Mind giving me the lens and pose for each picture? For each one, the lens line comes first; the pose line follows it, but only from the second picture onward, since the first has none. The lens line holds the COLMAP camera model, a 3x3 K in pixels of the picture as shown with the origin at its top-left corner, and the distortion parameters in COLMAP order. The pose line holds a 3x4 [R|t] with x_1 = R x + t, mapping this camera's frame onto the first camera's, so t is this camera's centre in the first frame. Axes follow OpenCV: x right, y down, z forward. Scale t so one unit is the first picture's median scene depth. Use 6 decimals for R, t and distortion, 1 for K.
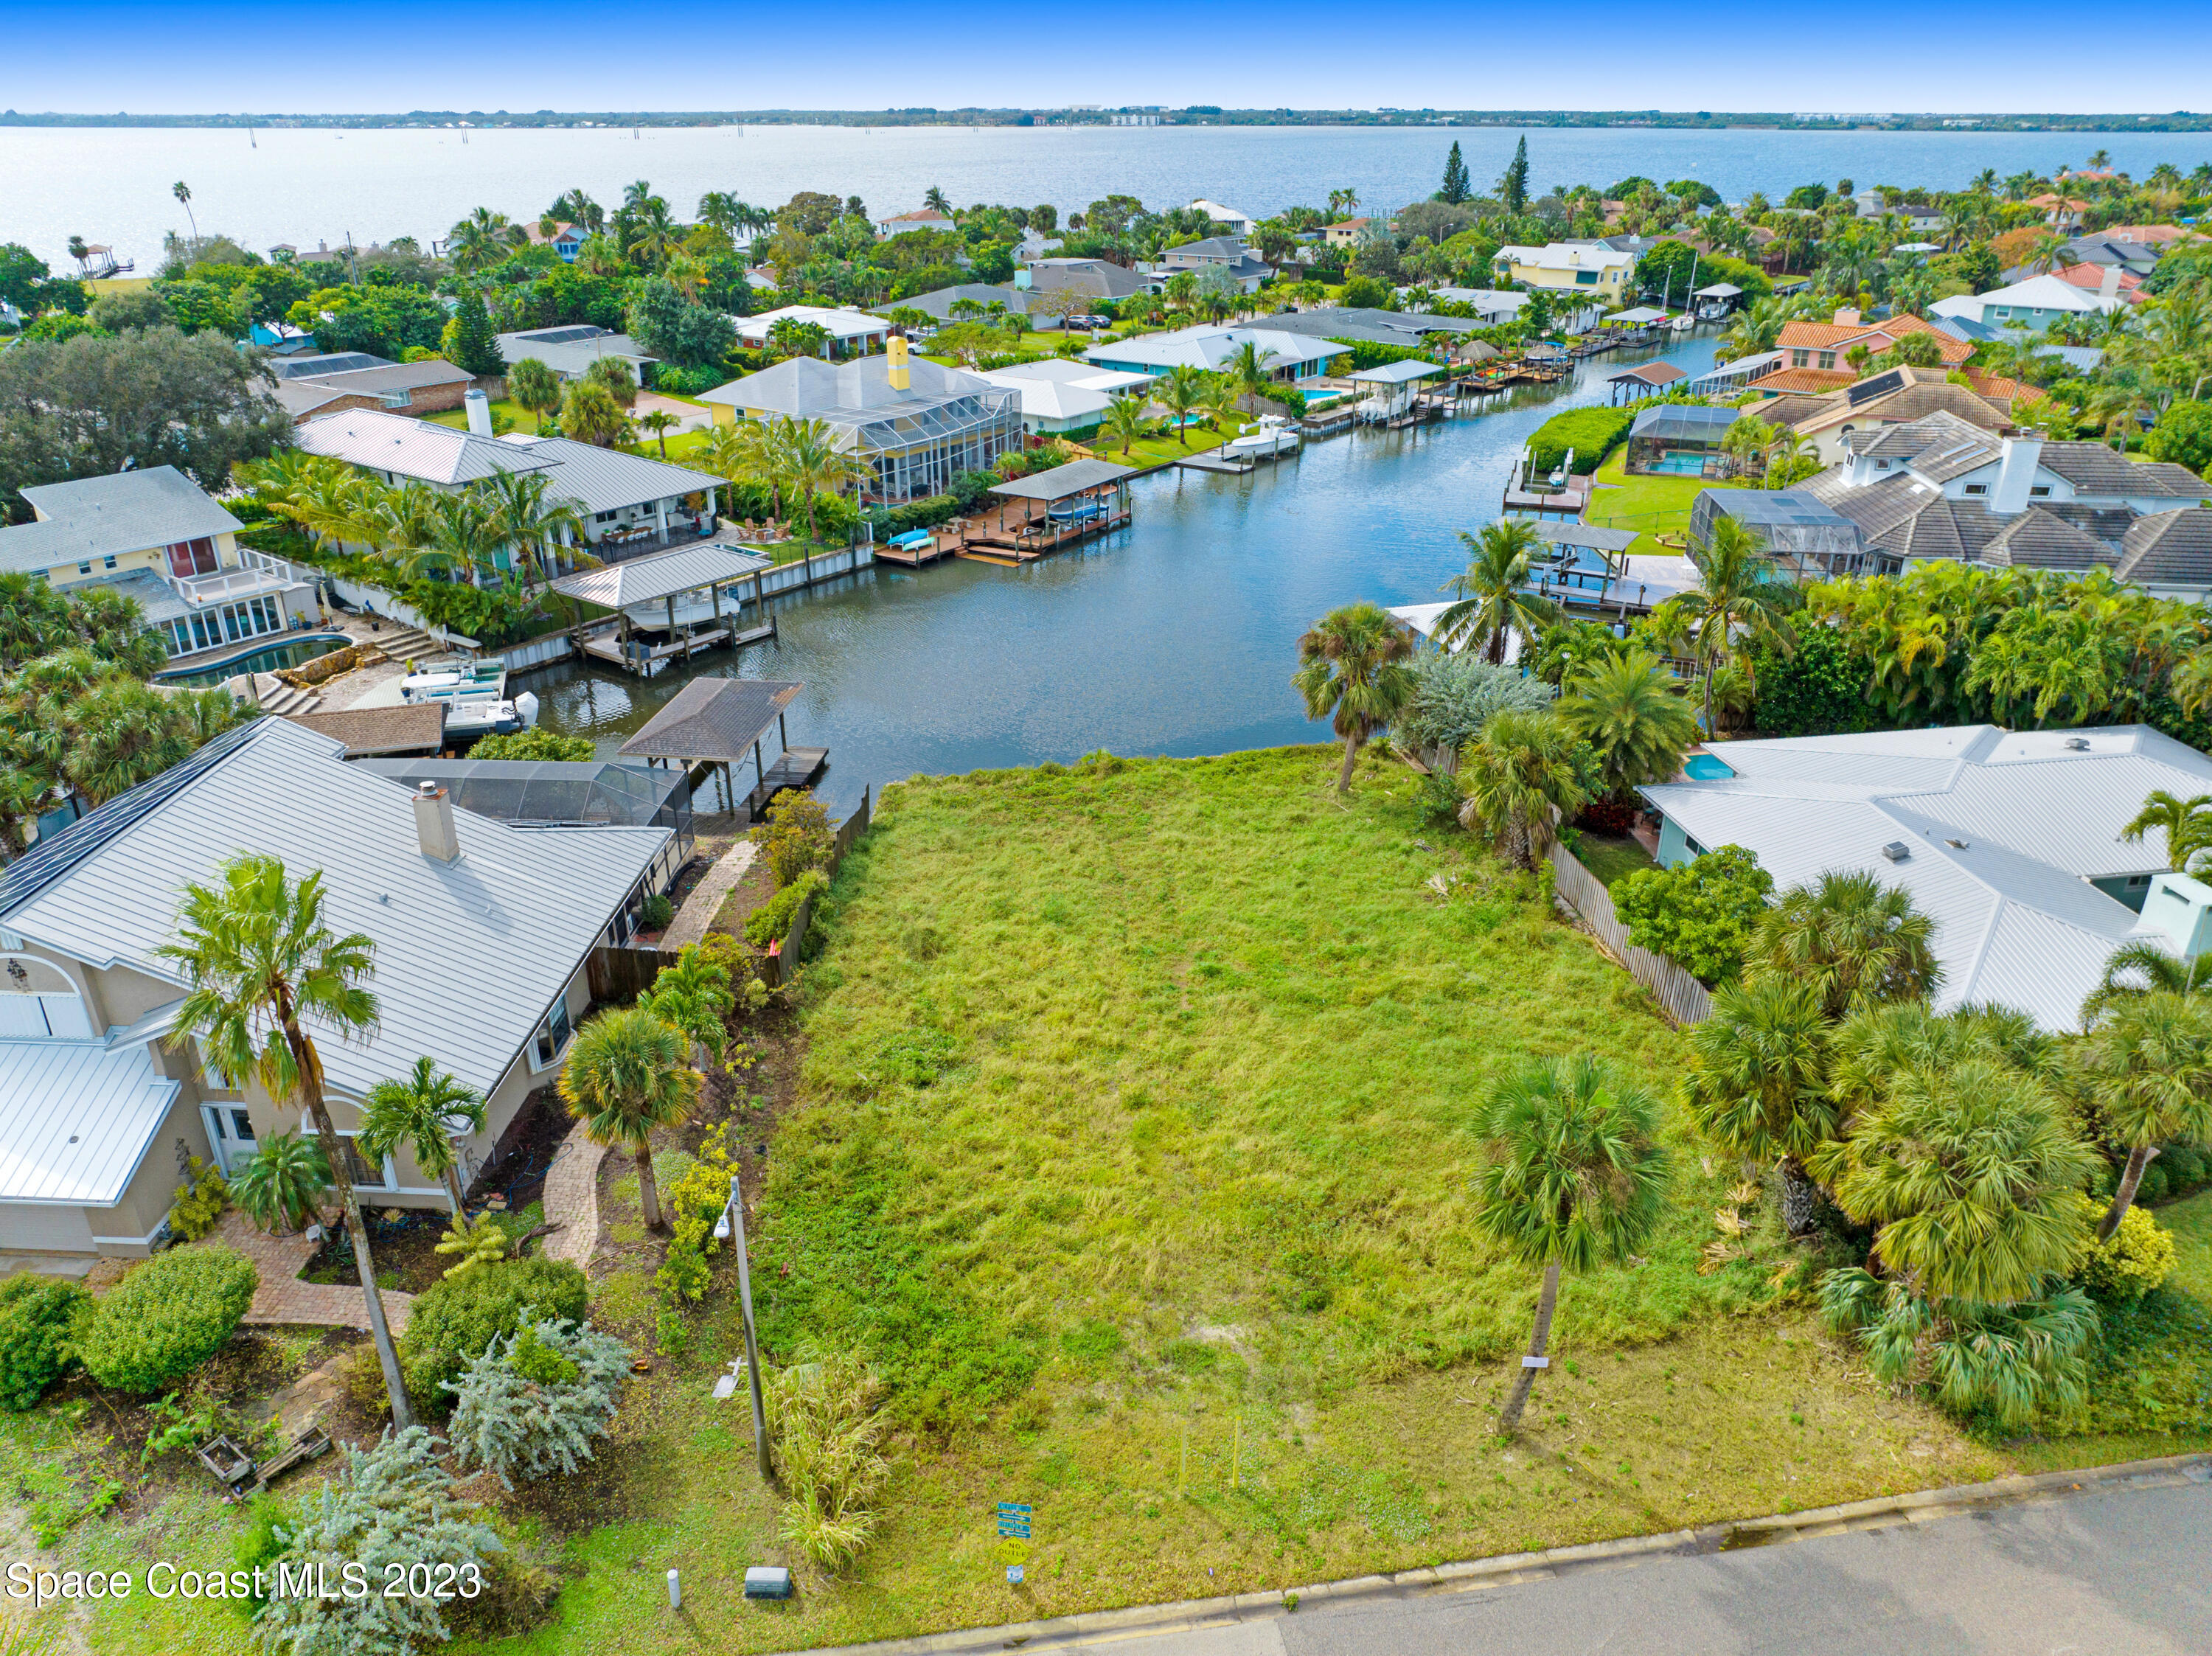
lens RADIAL K [[1587.0, 0, 1103.9], [0, 1587.0, 780.2], [0, 0, 1]] dist [-0.016603, -0.029230]
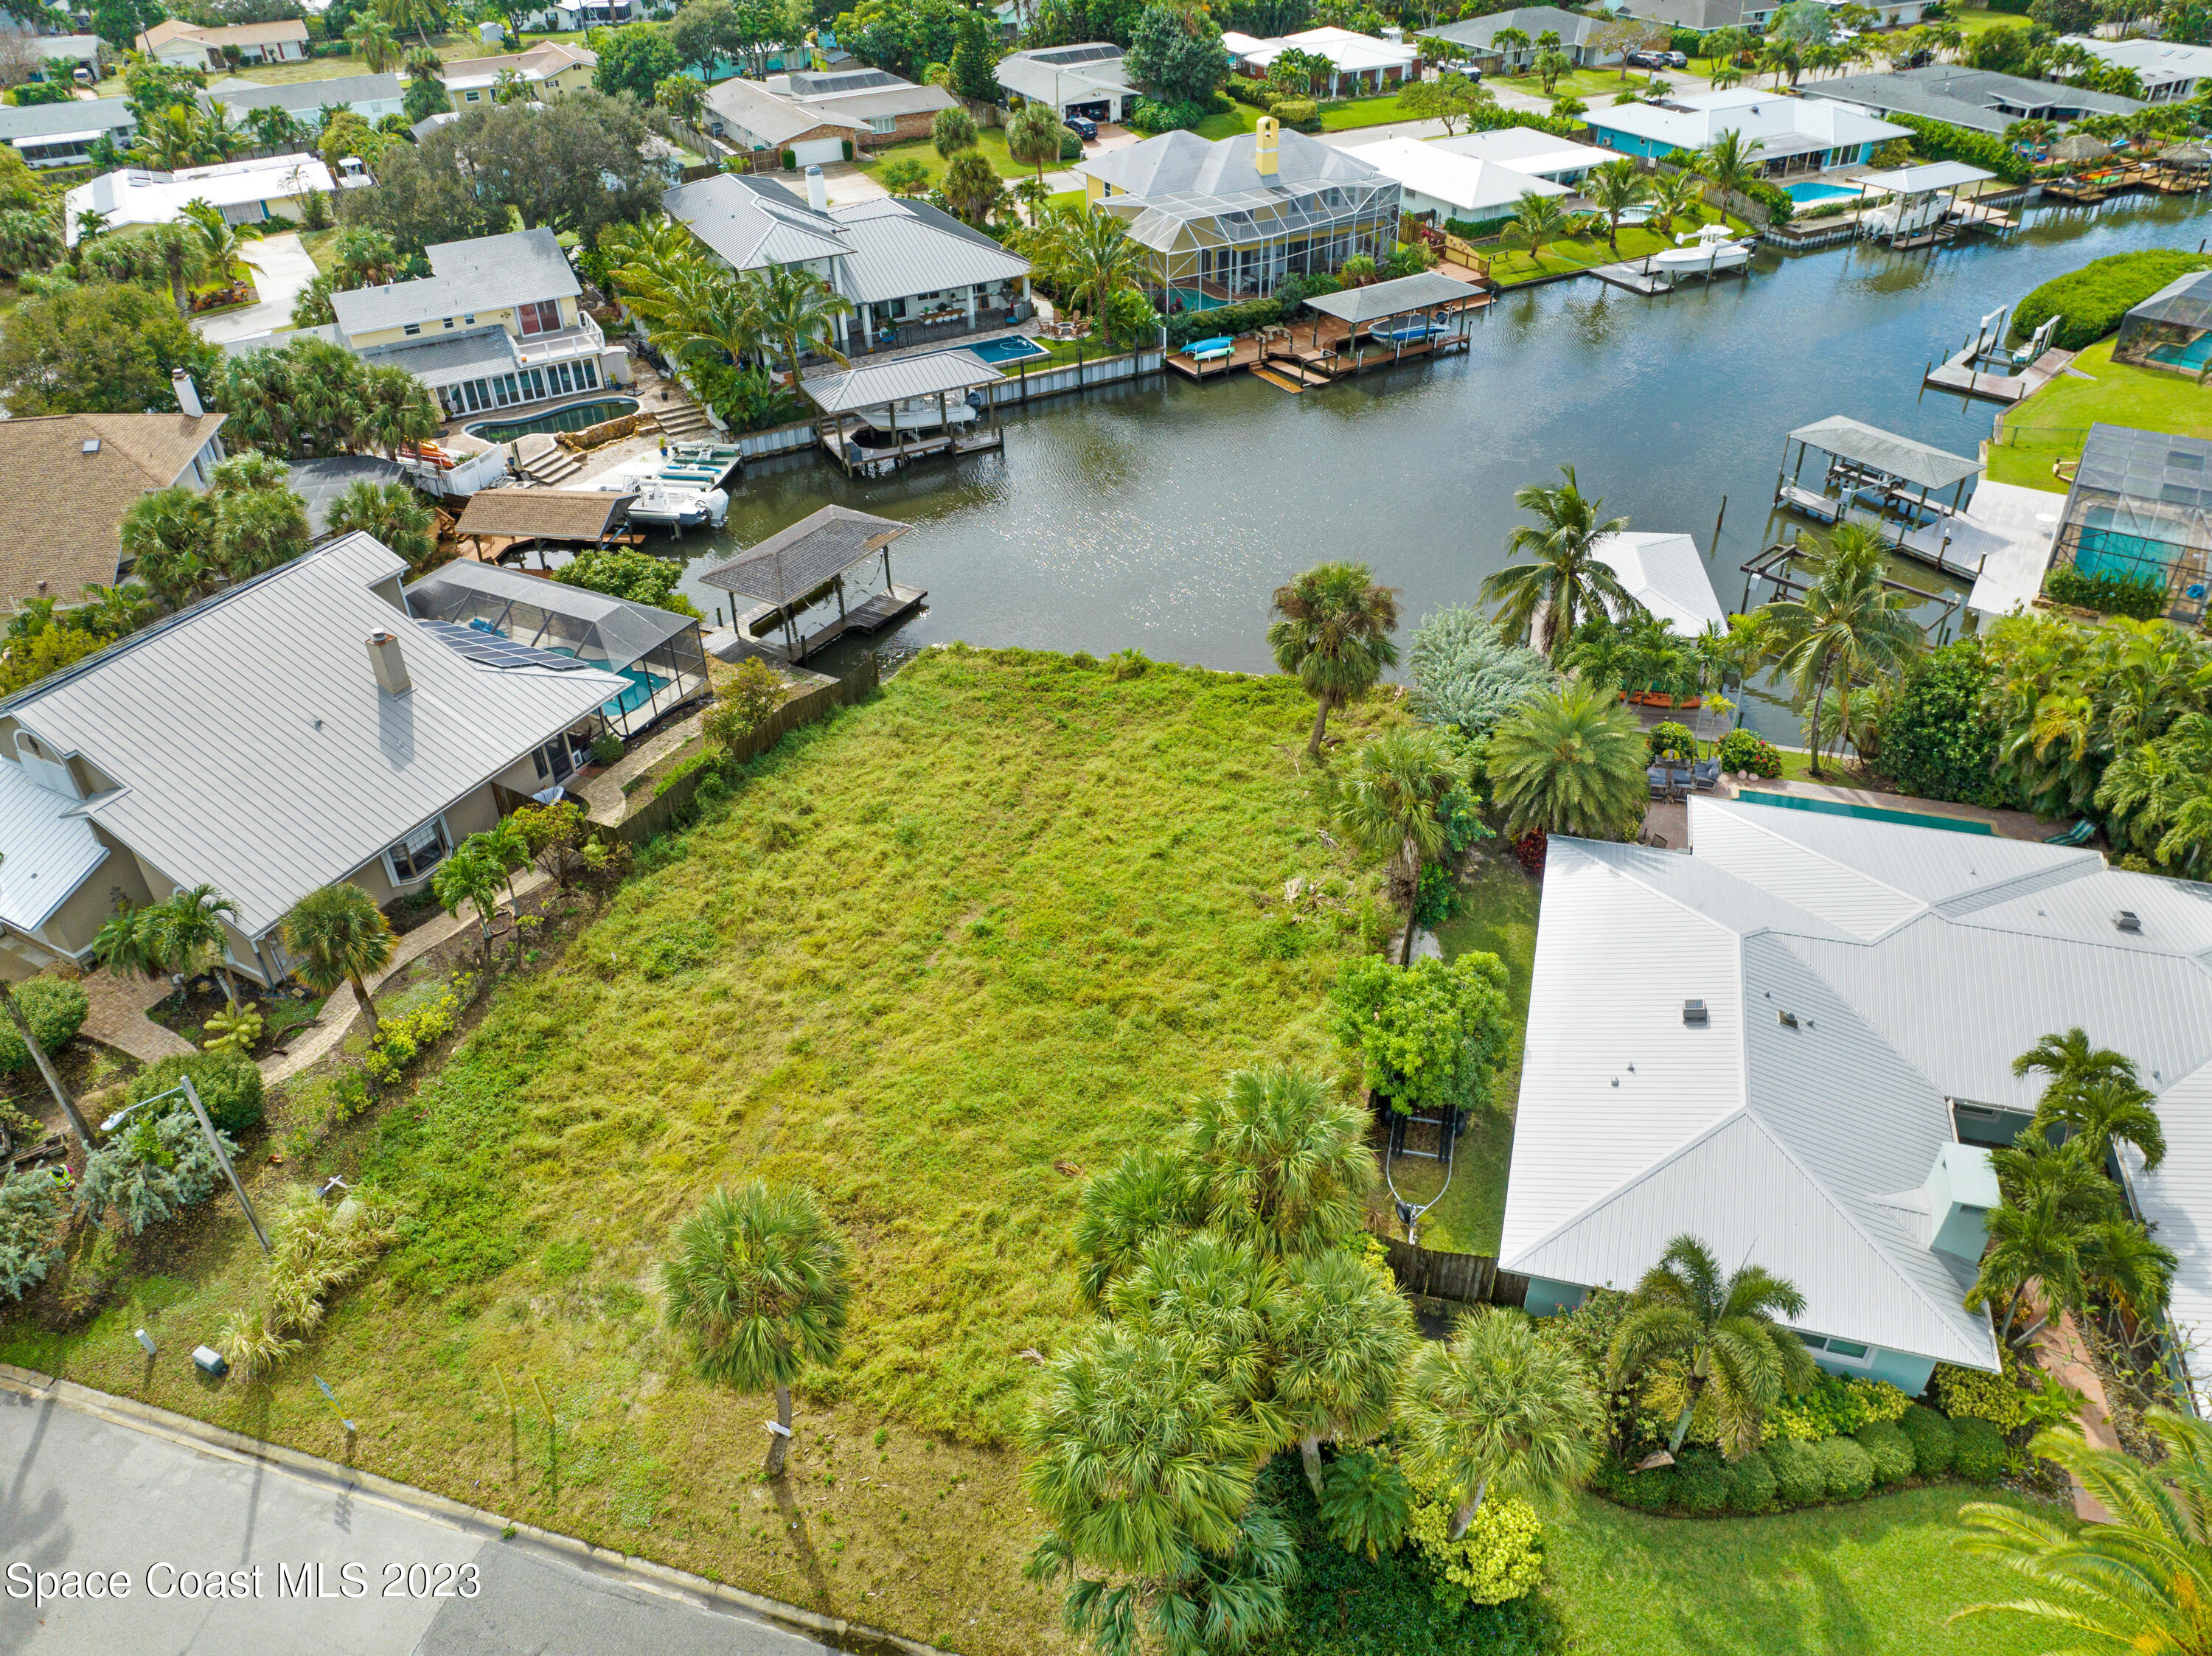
lens RADIAL K [[1542.2, 0, 1094.1], [0, 1542.2, 825.9], [0, 0, 1]] dist [-0.036188, -0.000224]
pose [[0.900918, 0.235900, -0.364278, 0.290825], [-0.146546, 0.955427, 0.256288, -0.128787], [0.408500, -0.177511, 0.895331, 0.082101]]
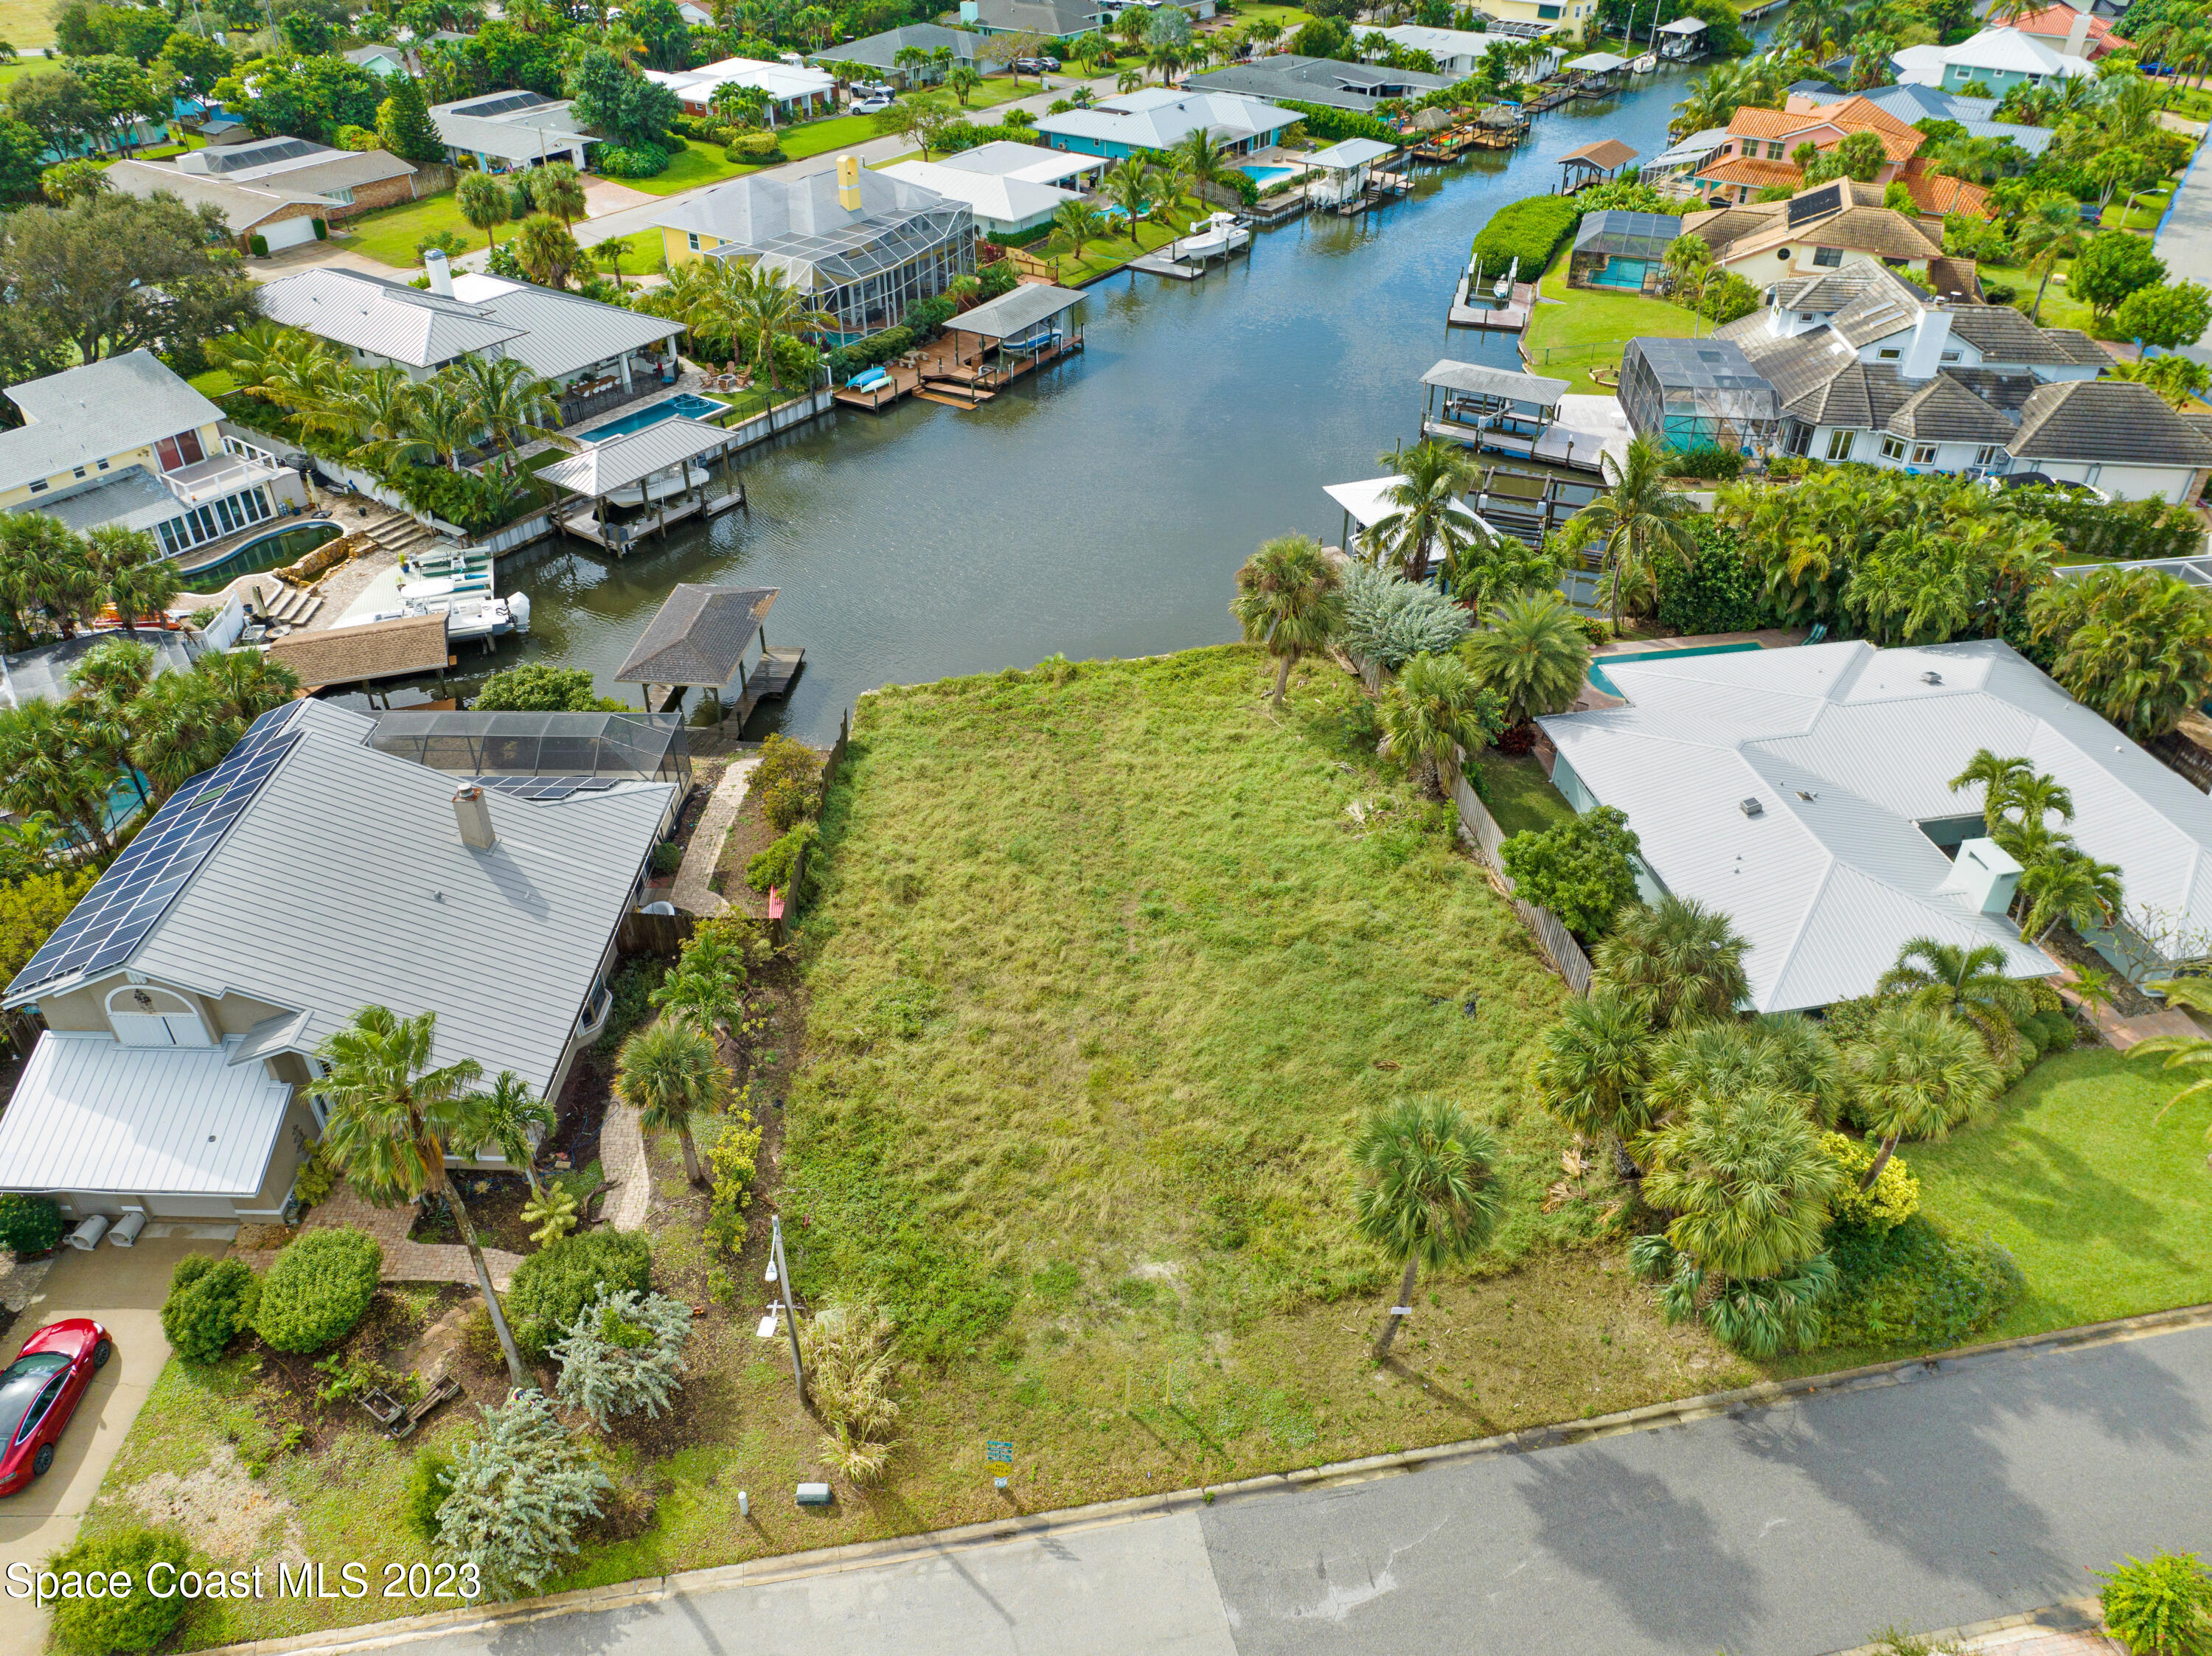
lens RADIAL K [[1556.8, 0, 1102.2], [0, 1556.8, 812.4], [0, 0, 1]] dist [-0.039194, -0.005119]
pose [[0.999616, -0.014065, 0.023881, 0.001864], [0.008599, 0.976530, 0.215209, -0.116774], [-0.026348, -0.214921, 0.976276, -0.053719]]
